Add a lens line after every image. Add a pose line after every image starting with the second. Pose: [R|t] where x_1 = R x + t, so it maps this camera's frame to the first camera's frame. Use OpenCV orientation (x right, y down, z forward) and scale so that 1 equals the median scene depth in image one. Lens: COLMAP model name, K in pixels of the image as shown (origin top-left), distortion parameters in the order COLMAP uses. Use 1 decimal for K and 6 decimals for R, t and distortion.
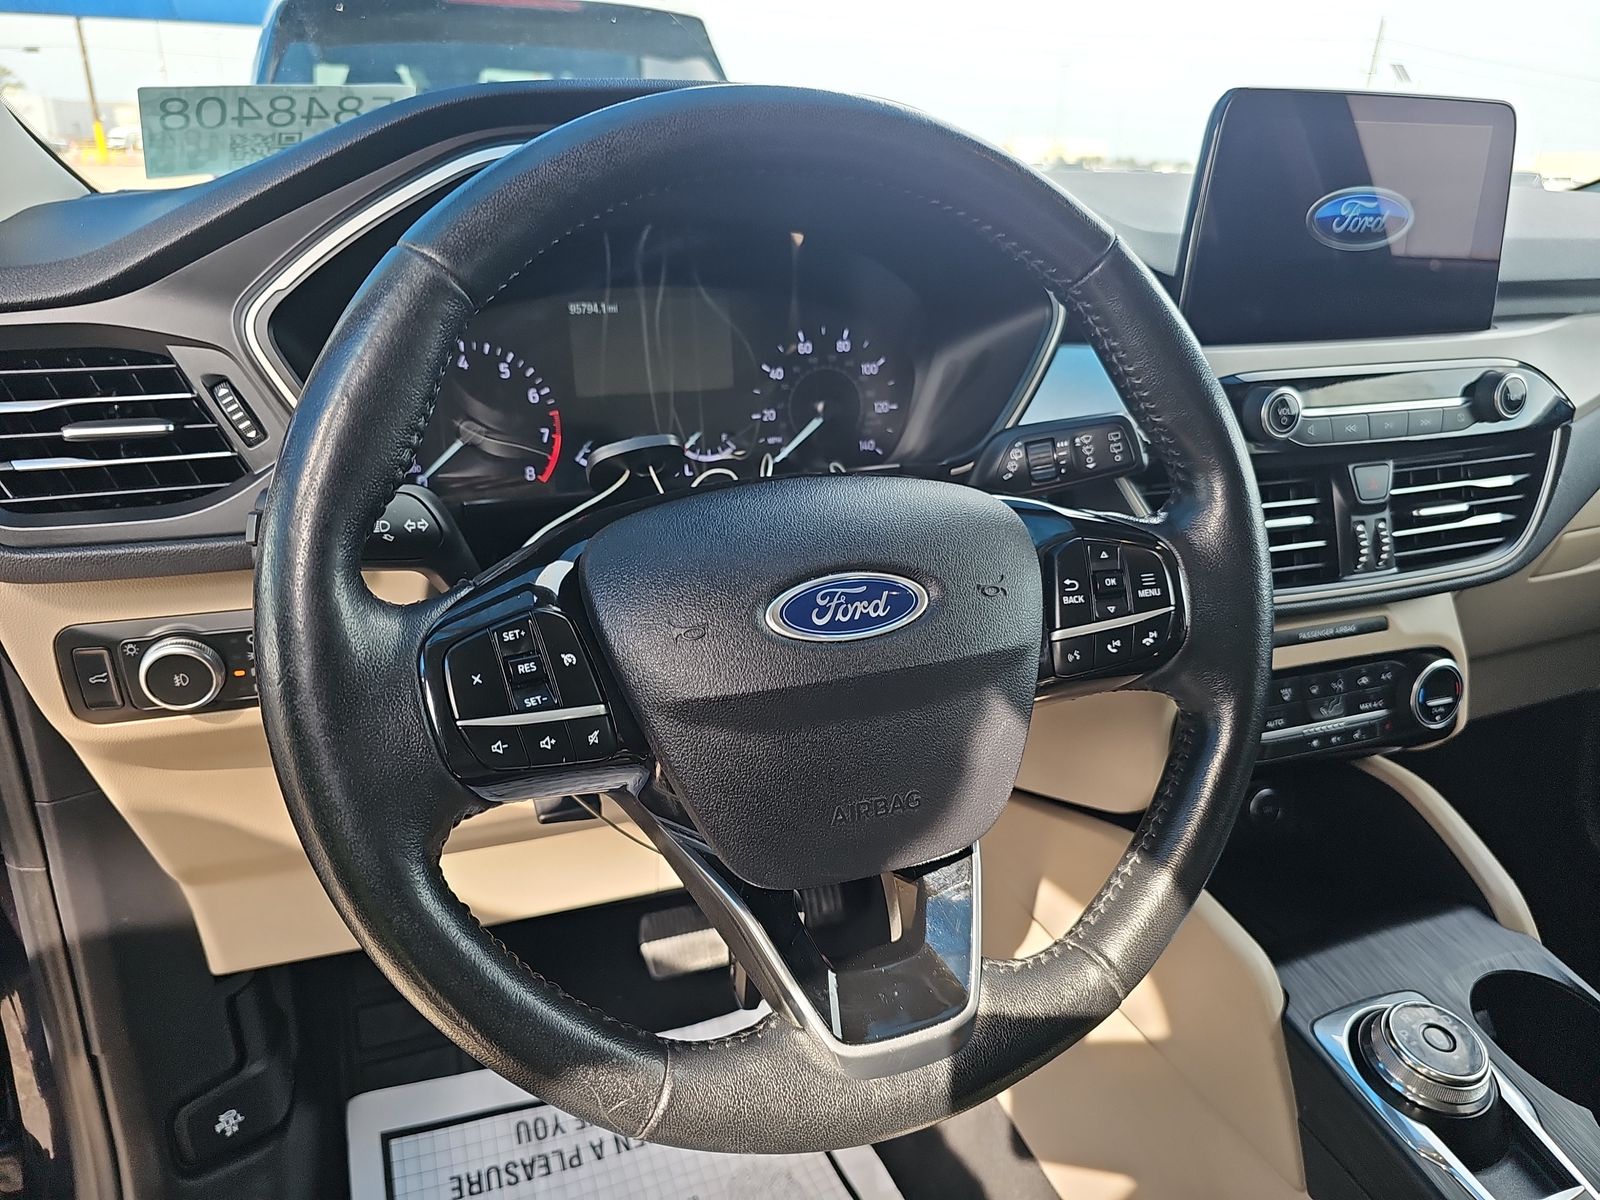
lens RADIAL K [[1065.1, 0, 802.7], [0, 1065.1, 599.8], [0, 0, 1]] dist [0.035173, -0.036825]
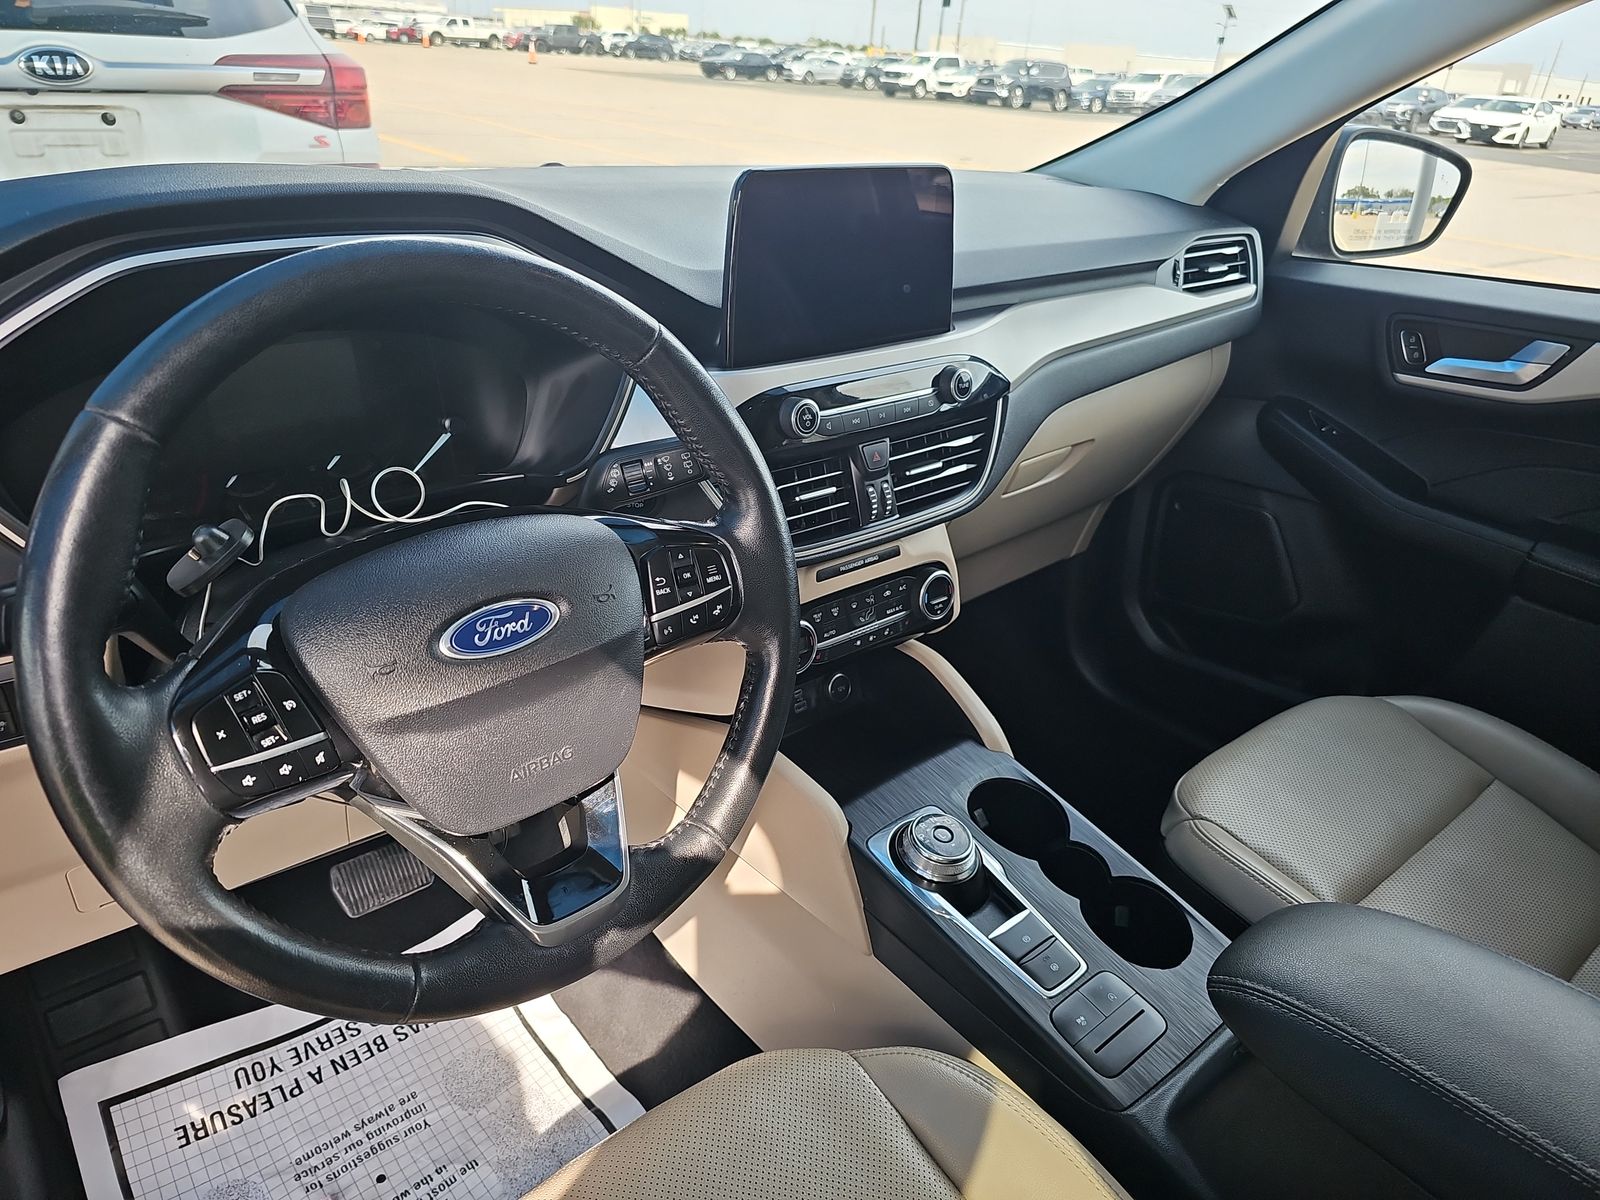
lens RADIAL K [[1065.1, 0, 806.1], [0, 1065.1, 599.5], [0, 0, 1]] dist [0.035173, -0.036825]
pose [[0.938607, -0.127110, 0.320716, -0.015566], [0.091695, 0.988128, 0.123272, -0.099891], [-0.332578, -0.086296, 0.939119, -0.262505]]
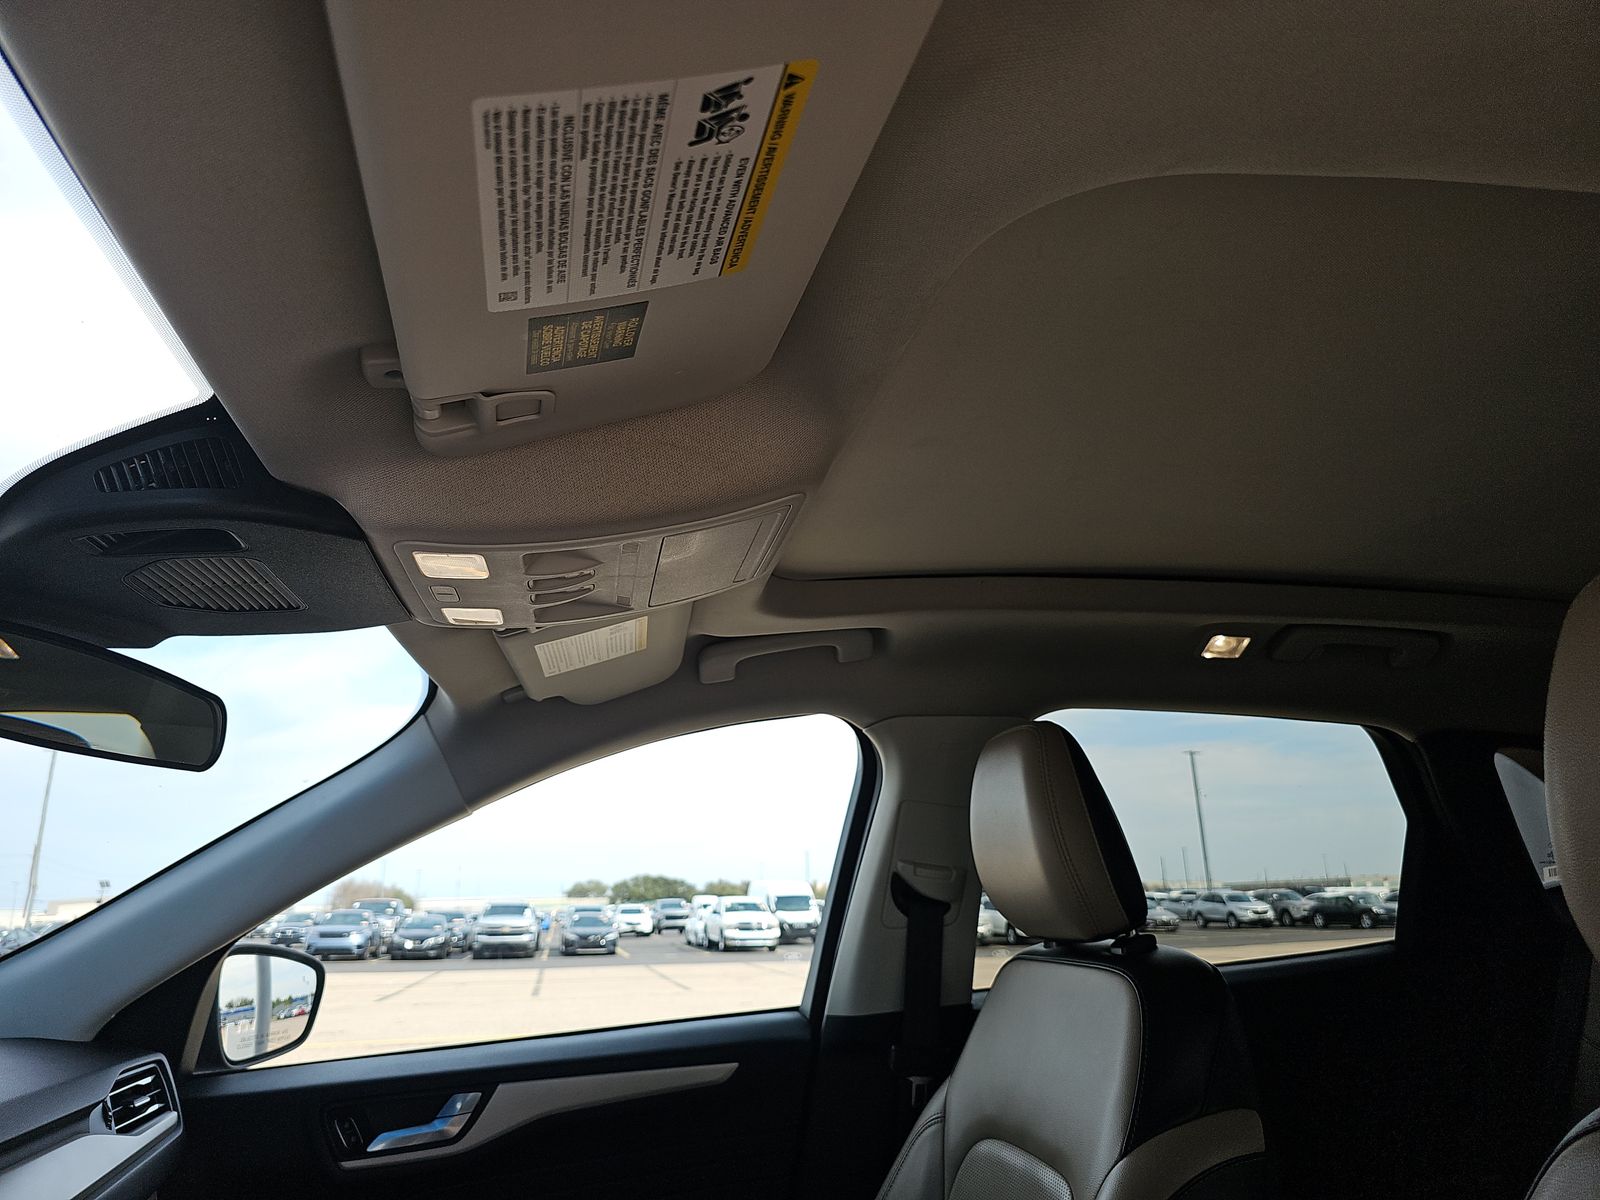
lens RADIAL K [[1065.1, 0, 806.0], [0, 1065.1, 594.0], [0, 0, 1]] dist [0.035173, -0.036825]
pose [[0.157230, 0.245958, 0.956443, -0.366533], [0.393394, 0.872732, -0.289101, -0.175501], [-0.905826, 0.421714, 0.040462, -0.045647]]
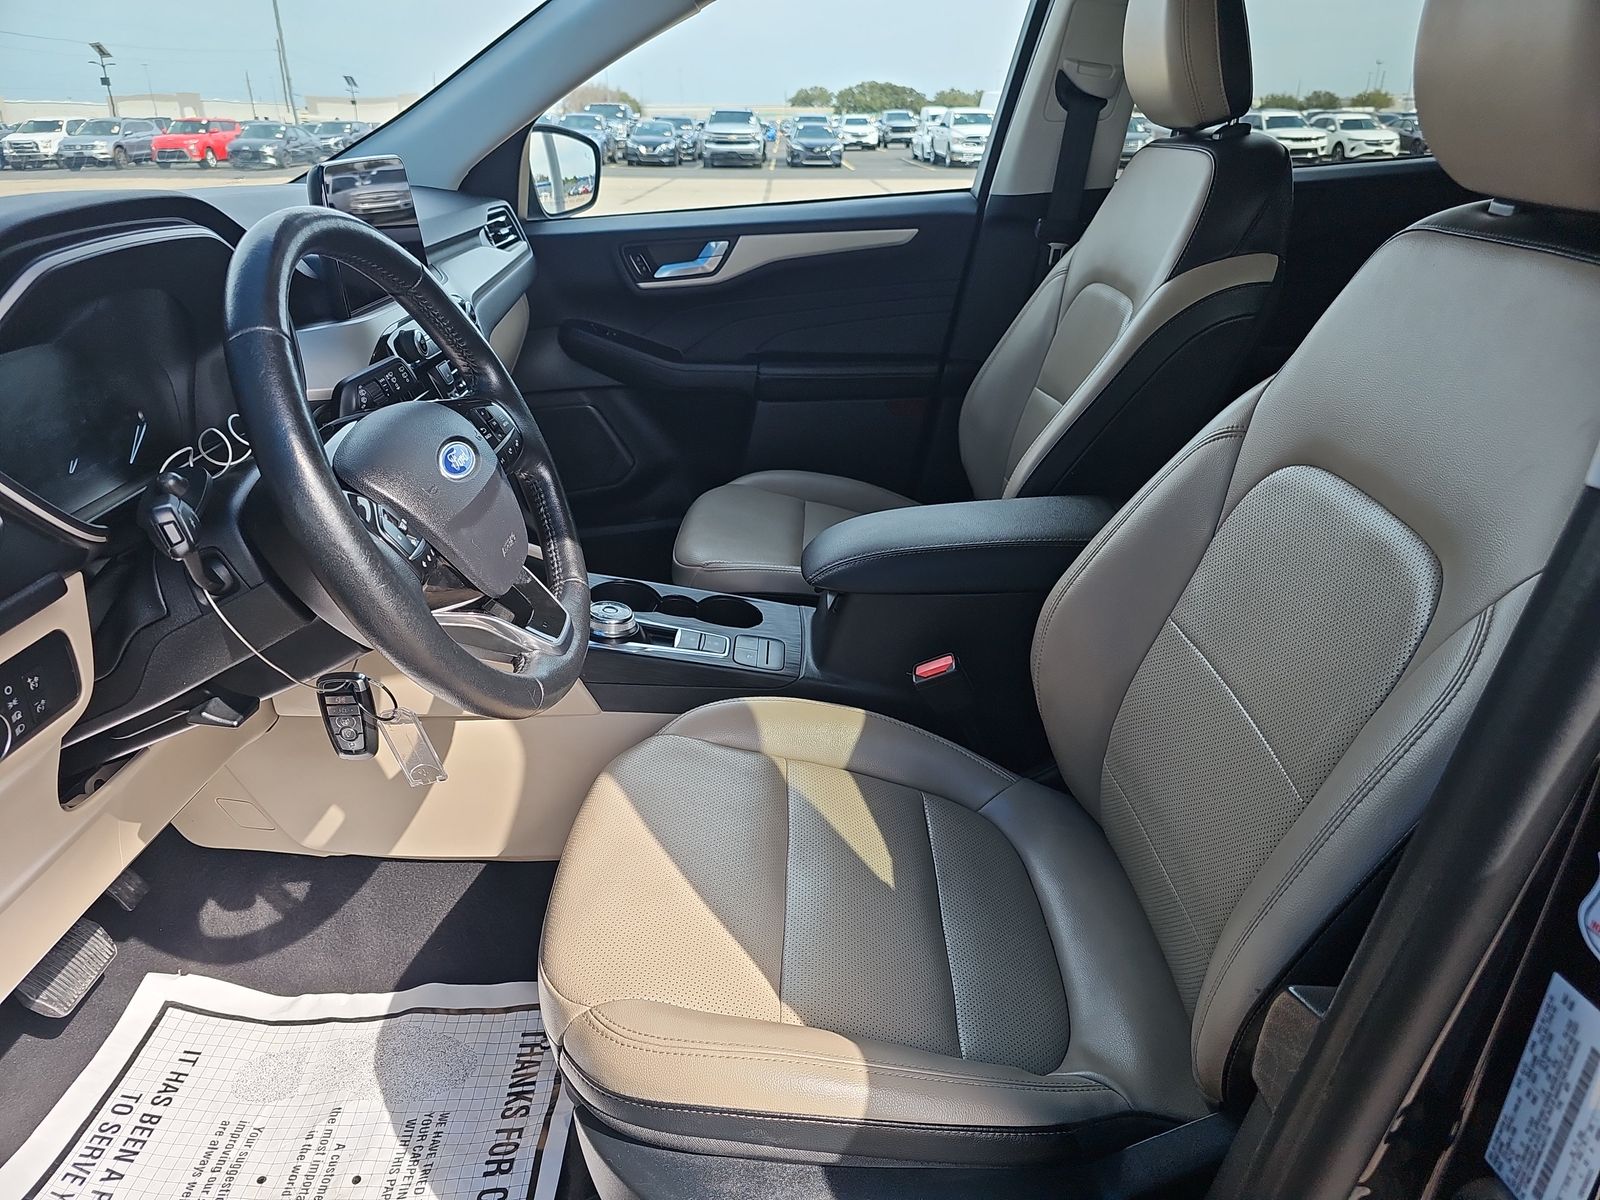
lens RADIAL K [[1065.1, 0, 796.5], [0, 1065.1, 605.1], [0, 0, 1]] dist [0.035173, -0.036825]
pose [[0.357466, -0.410988, 0.838634, -0.953525], [0.360353, 0.889127, 0.282134, -0.054972], [-0.861606, 0.201351, 0.465933, -0.267772]]
